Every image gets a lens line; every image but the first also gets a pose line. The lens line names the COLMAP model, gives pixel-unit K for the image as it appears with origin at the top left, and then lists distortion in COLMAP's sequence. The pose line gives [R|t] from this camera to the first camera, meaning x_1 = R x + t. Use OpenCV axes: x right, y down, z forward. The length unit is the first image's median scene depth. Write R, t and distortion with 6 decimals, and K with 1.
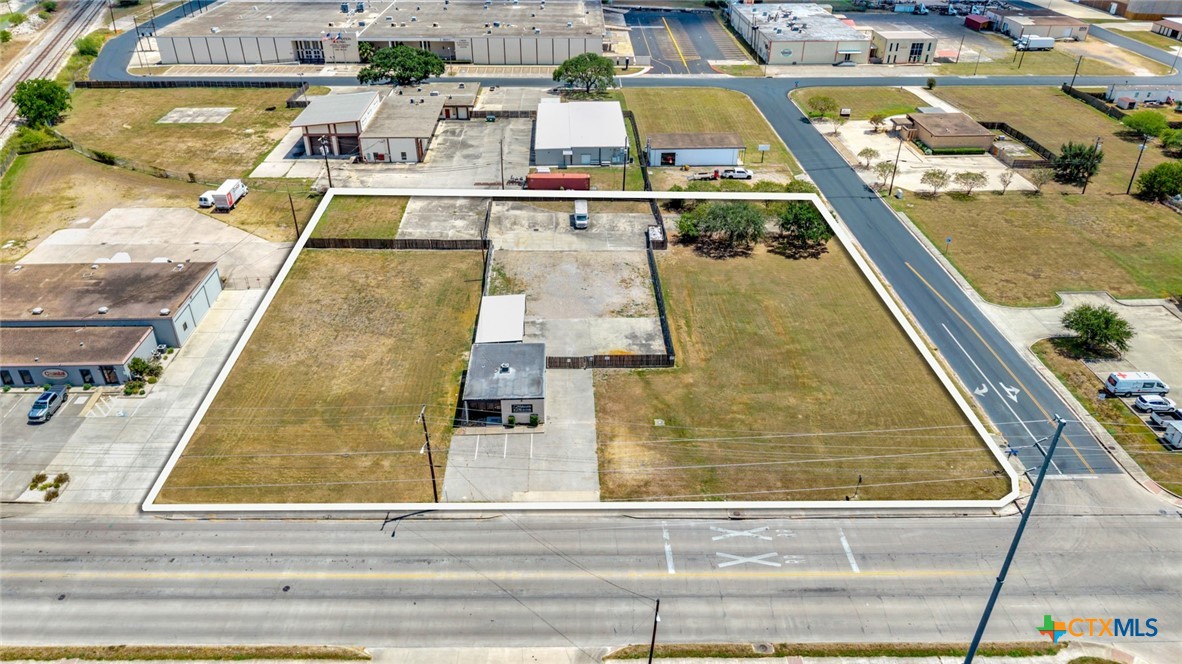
lens RADIAL K [[782.9, 0, 586.9], [0, 782.9, 331.9], [0, 0, 1]] dist [0.045962, -0.056132]
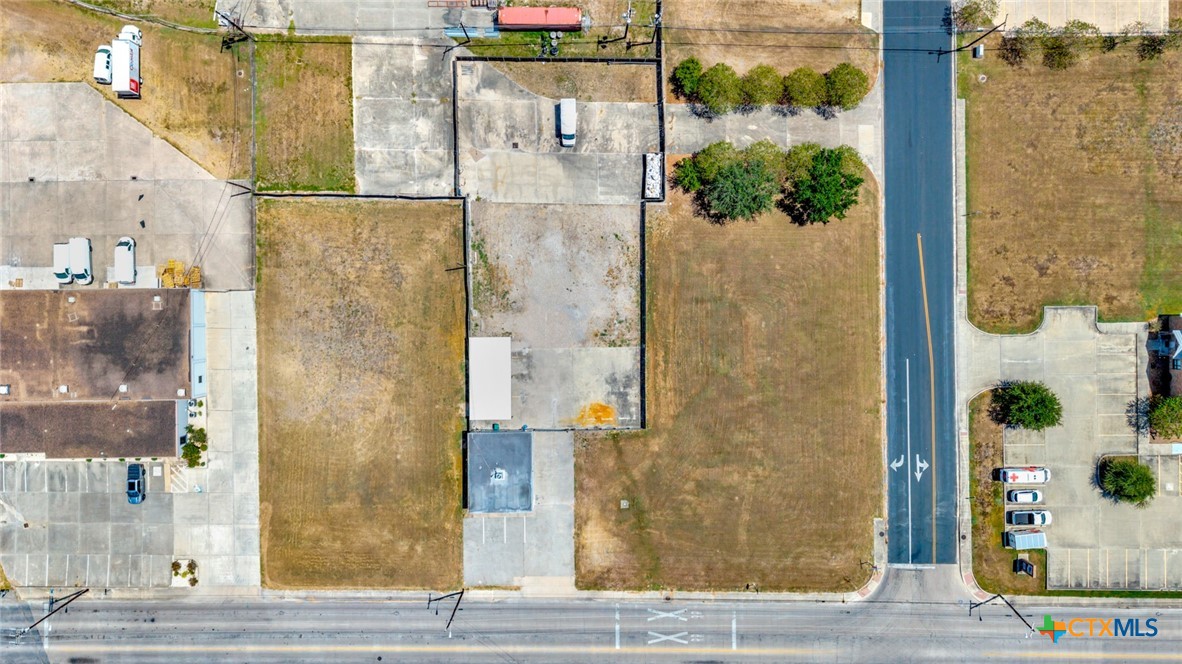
lens RADIAL K [[791.2, 0, 584.6], [0, 791.2, 312.7], [0, 0, 1]] dist [0.038397, -0.046402]
pose [[0.999761, 0.021825, -0.000877, 0.019523], [-0.010839, 0.530542, 0.847590, -0.992209], [0.018964, -0.847378, 0.530652, 0.505198]]
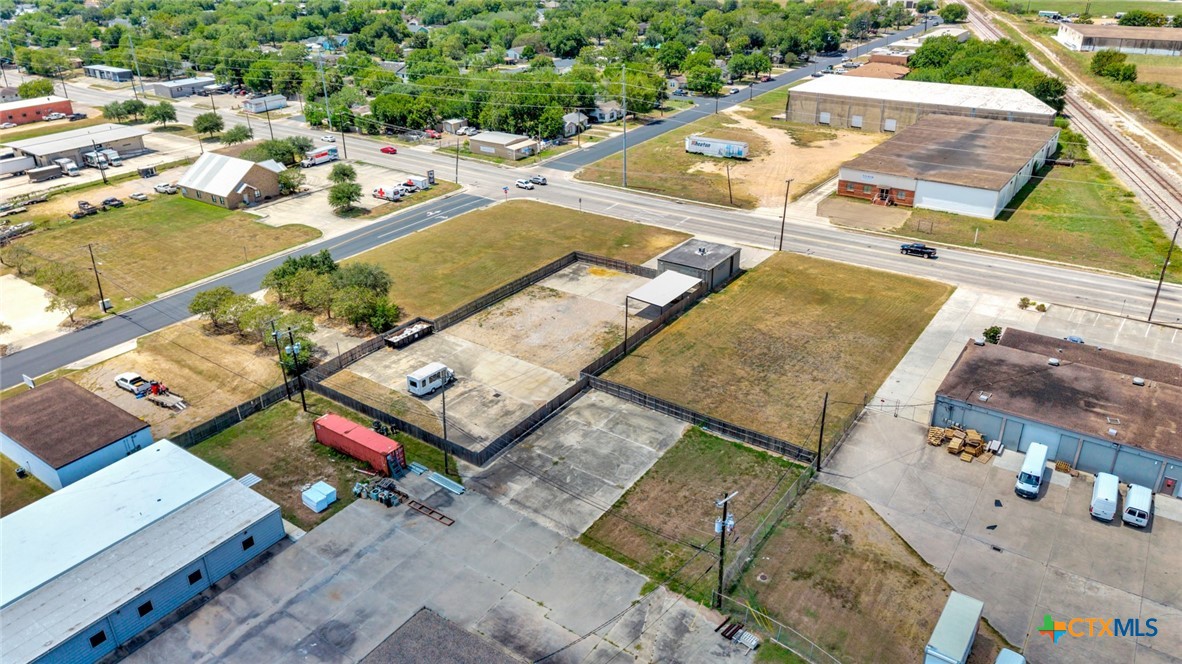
lens RADIAL K [[812.5, 0, 591.0], [0, 812.5, 332.0], [0, 0, 1]] dist [0.069362, -0.099374]
pose [[-0.798000, -0.256471, 0.545362, -0.674989], [0.335818, 0.562180, 0.755765, -0.896627], [-0.500423, 0.786242, -0.362492, 1.528816]]
